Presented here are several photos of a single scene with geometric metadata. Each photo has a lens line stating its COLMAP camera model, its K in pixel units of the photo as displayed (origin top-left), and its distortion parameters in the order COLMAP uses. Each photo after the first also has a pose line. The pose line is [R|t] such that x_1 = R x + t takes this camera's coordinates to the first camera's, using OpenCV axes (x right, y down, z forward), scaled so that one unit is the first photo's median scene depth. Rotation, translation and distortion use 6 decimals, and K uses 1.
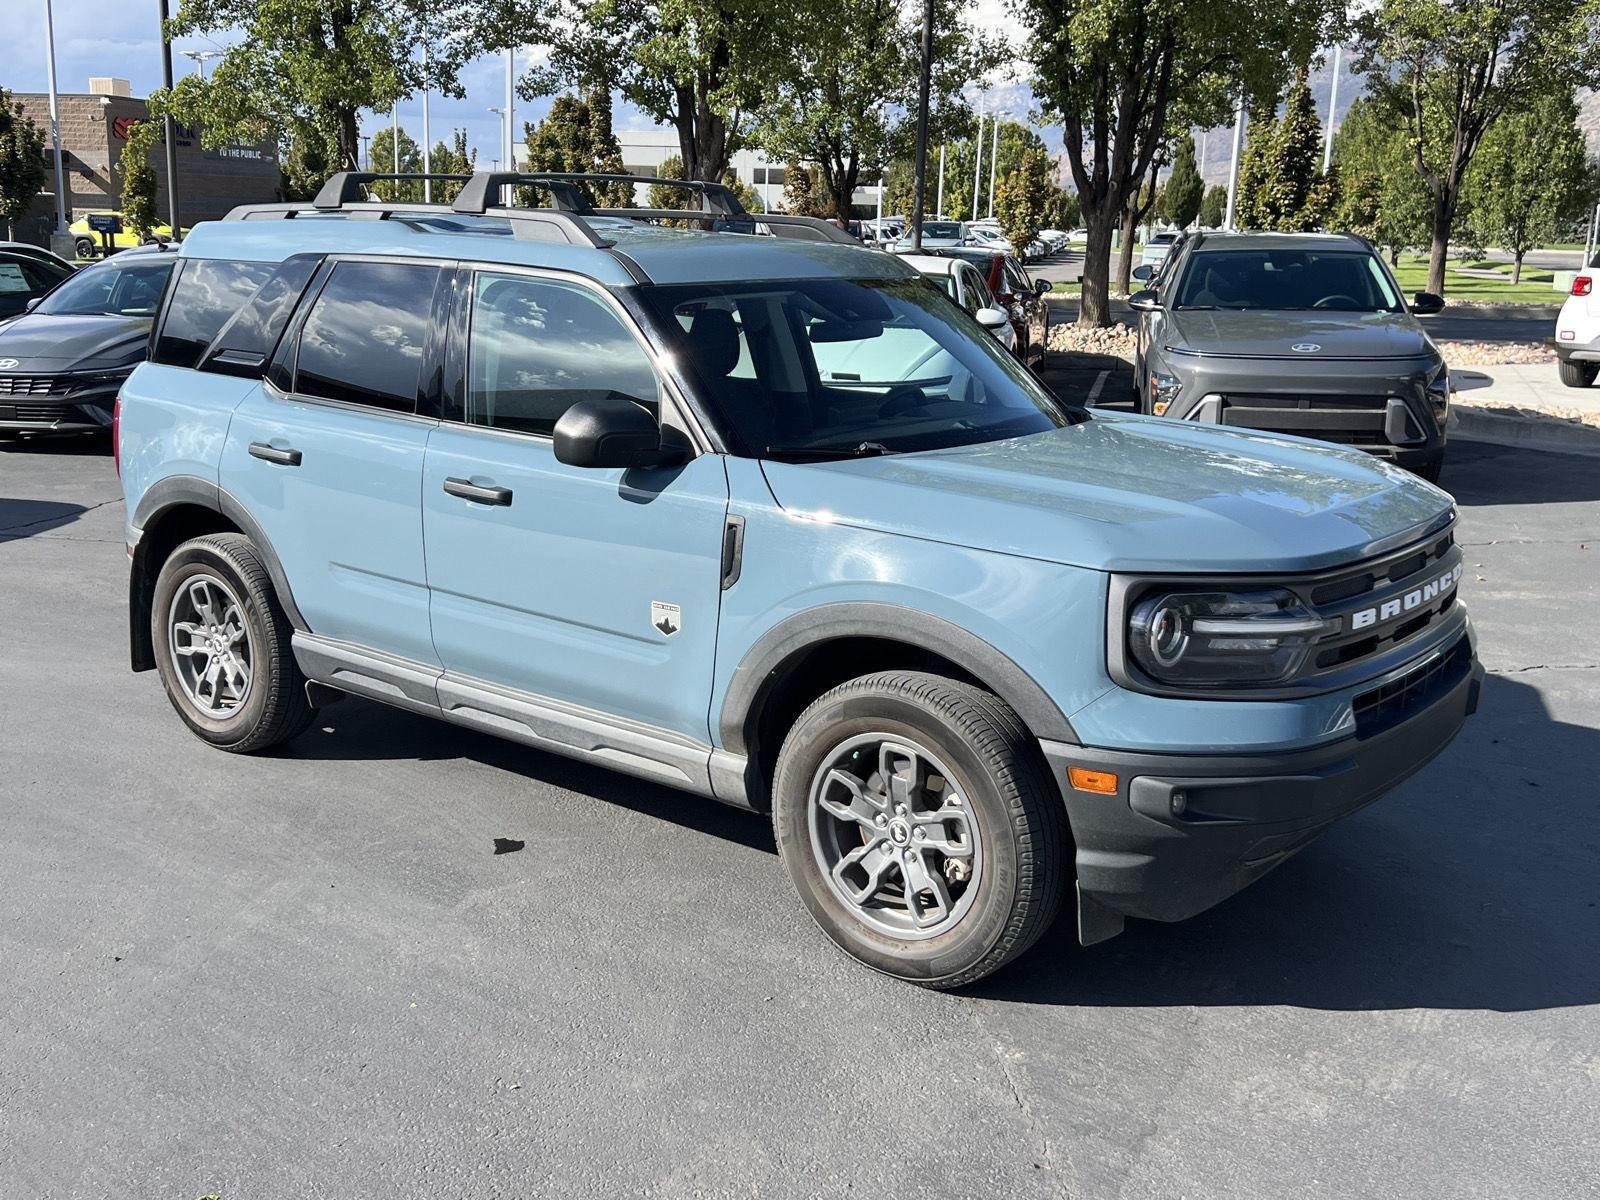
lens RADIAL K [[1678.0, 0, 798.0], [0, 1678.0, 557.3], [0, 0, 1]] dist [0.067971, -0.105326]
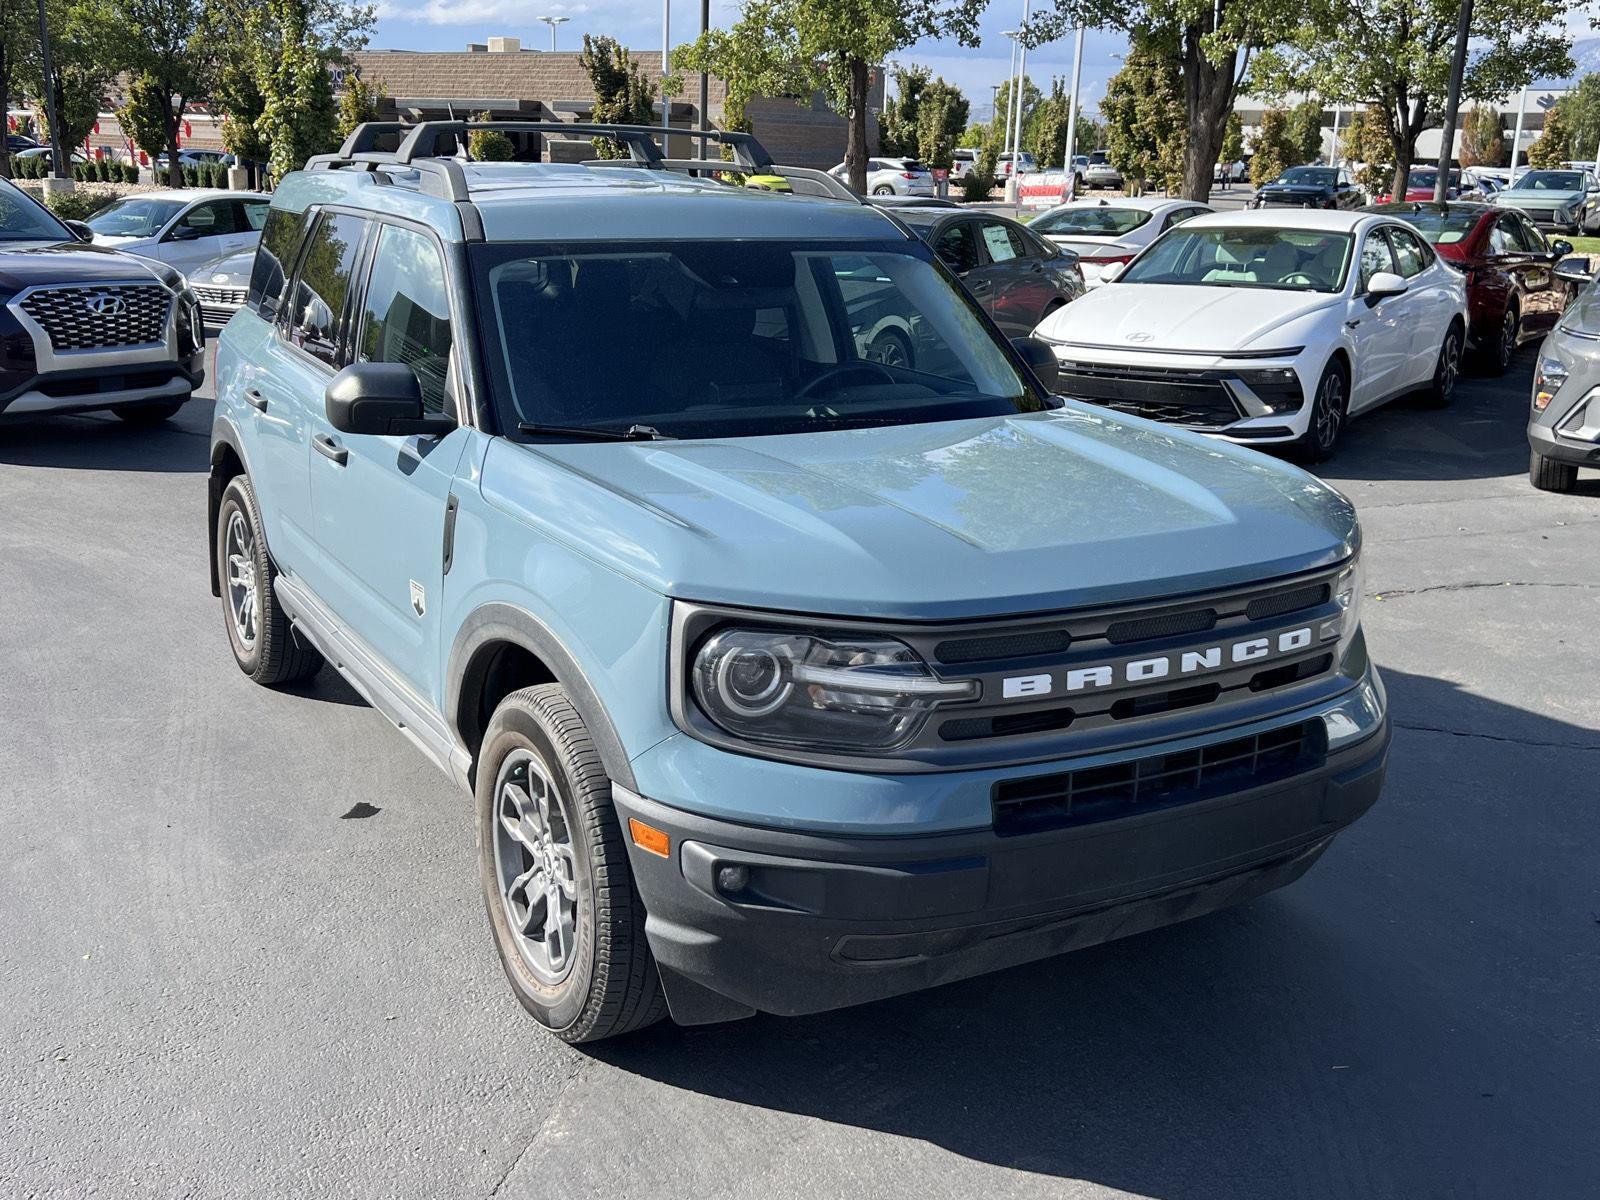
lens RADIAL K [[1678.0, 0, 798.0], [0, 1678.0, 557.3], [0, 0, 1]] dist [0.067971, -0.105326]
pose [[0.927297, 0.088901, -0.363616, 0.452305], [-0.078207, 0.995963, 0.044060, -0.044228], [0.366065, -0.012420, 0.930506, 0.195688]]
